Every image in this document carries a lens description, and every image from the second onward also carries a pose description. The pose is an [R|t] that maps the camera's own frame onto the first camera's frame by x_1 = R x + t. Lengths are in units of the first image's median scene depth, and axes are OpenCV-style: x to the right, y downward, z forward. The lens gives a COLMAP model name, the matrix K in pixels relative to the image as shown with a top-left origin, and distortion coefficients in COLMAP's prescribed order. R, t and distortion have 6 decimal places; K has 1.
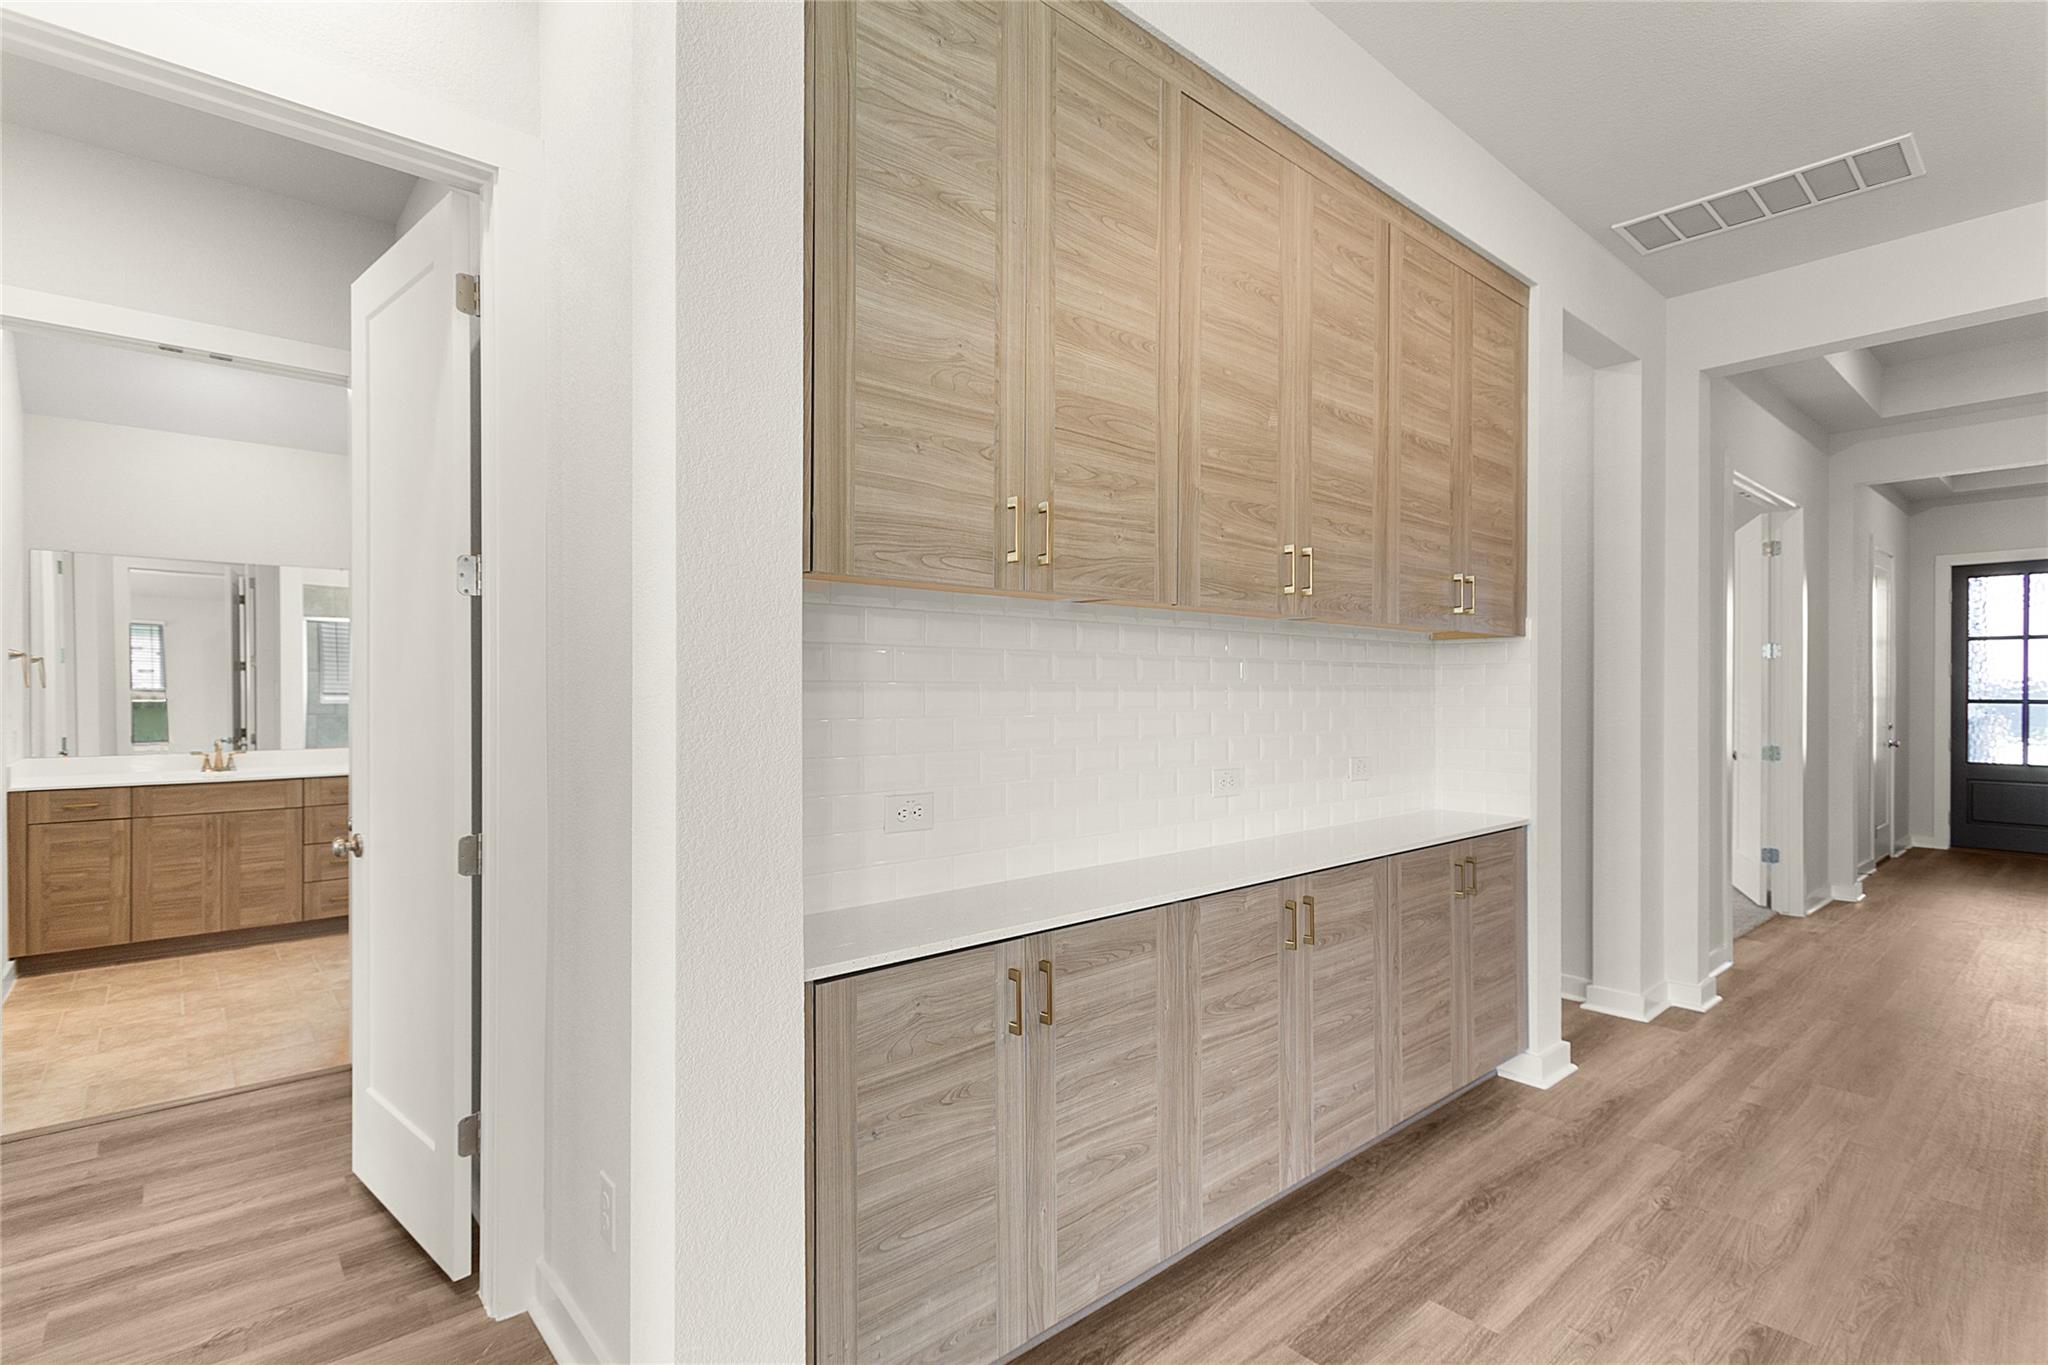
lens RADIAL K [[969.3, 0, 1011.0], [0, 969.3, 687.9], [0, 0, 1]] dist [0.001993, 0.000419]
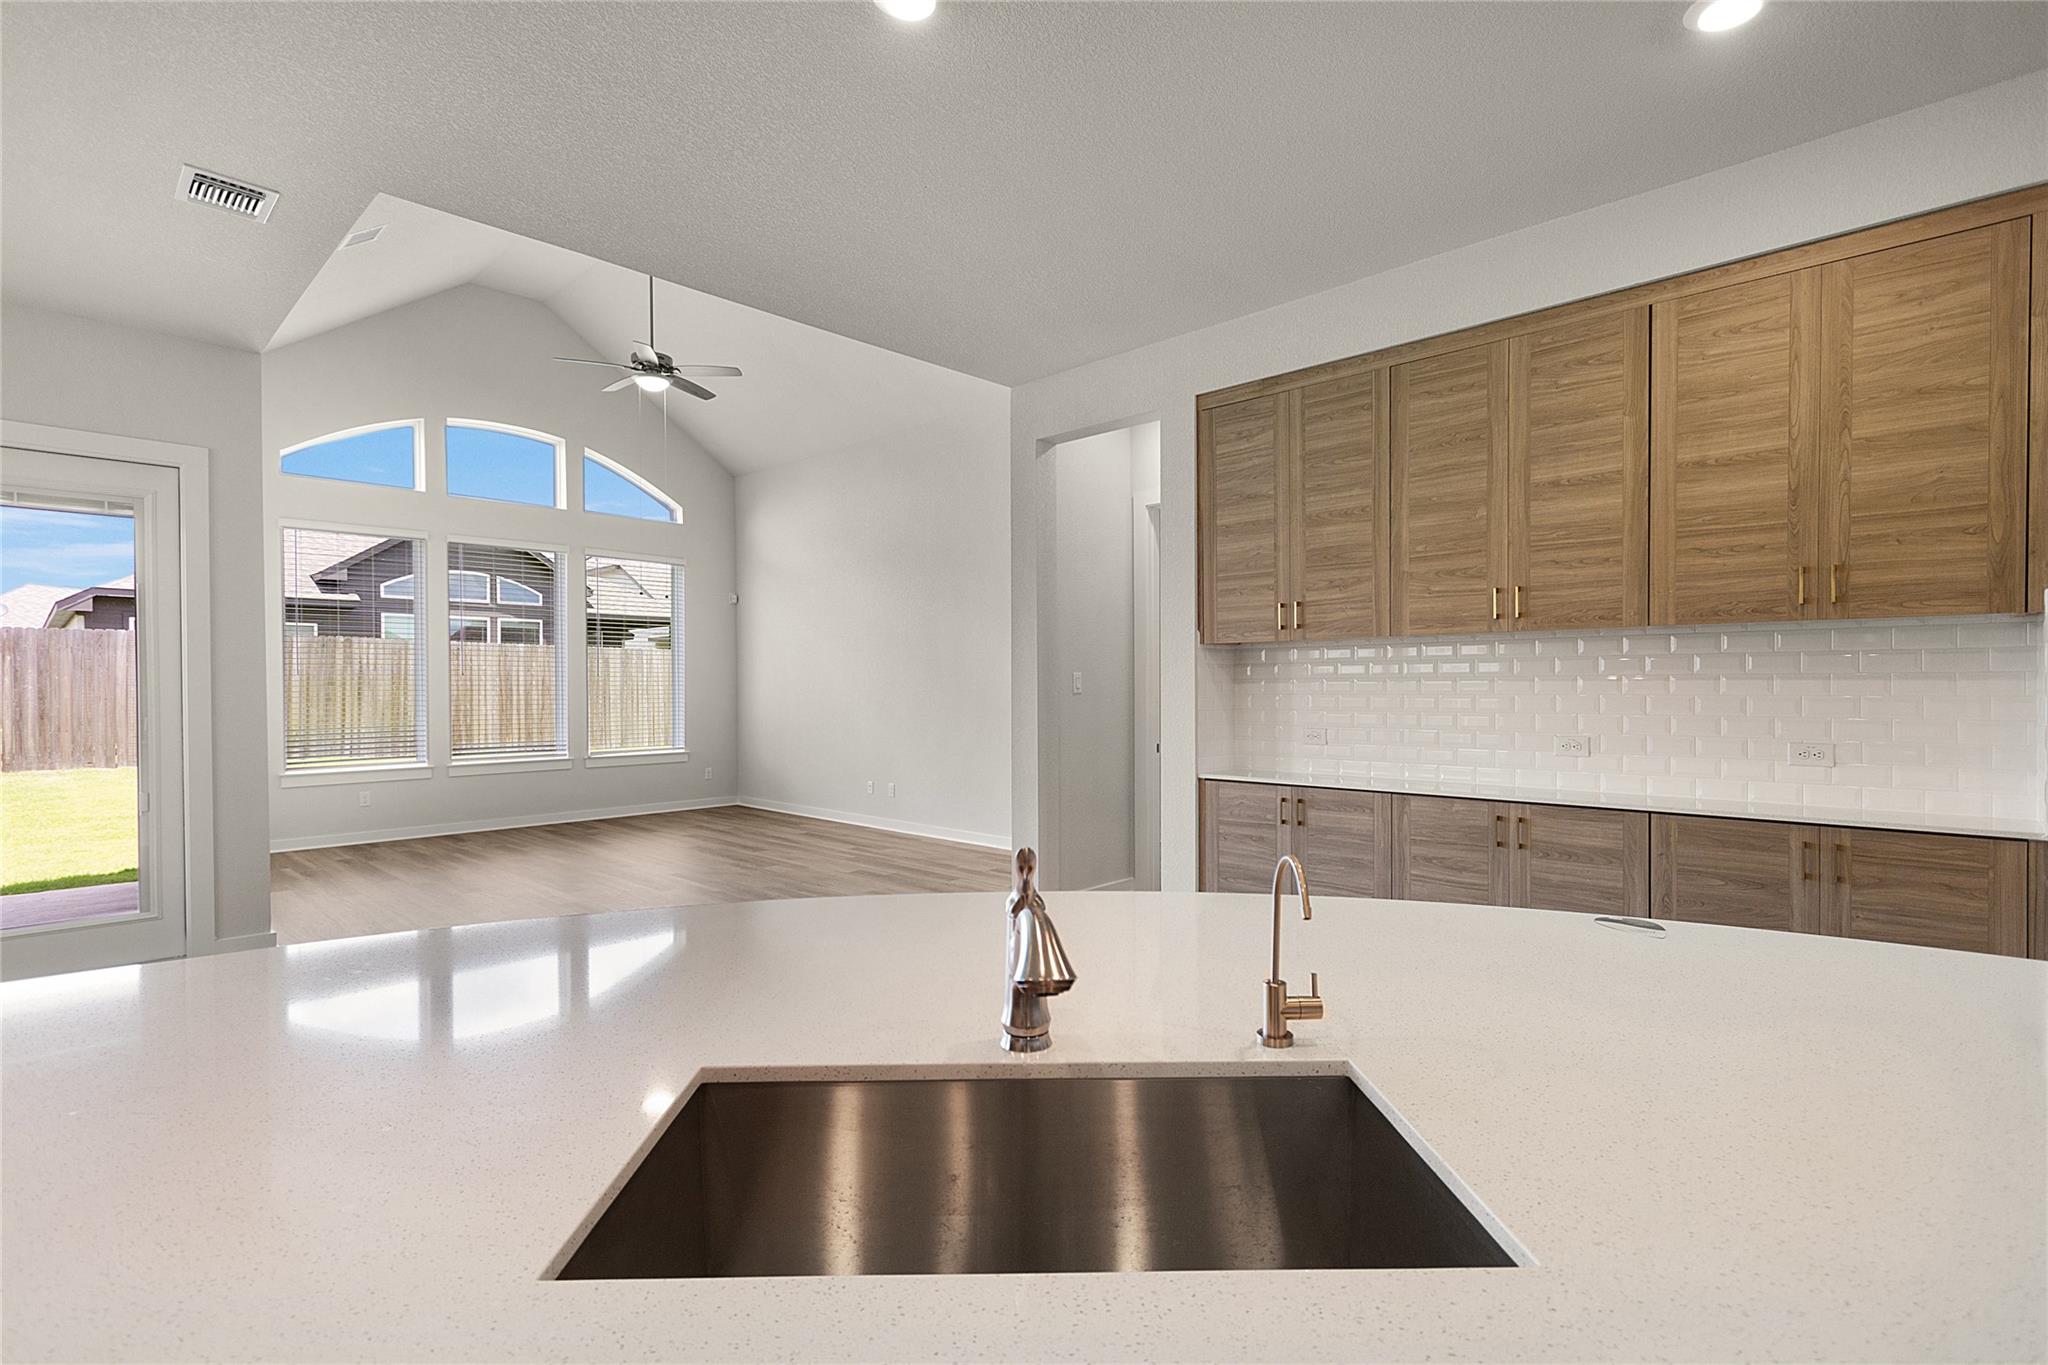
lens RADIAL K [[969.3, 0, 1011.0], [0, 969.3, 687.9], [0, 0, 1]] dist [0.001993, 0.000419]
pose [[0.087499, -0.006430, -0.996144, 2.076607], [-0.000162, 0.999979, -0.006469, 0.028688], [0.996165, 0.000727, 0.087496, 0.097549]]
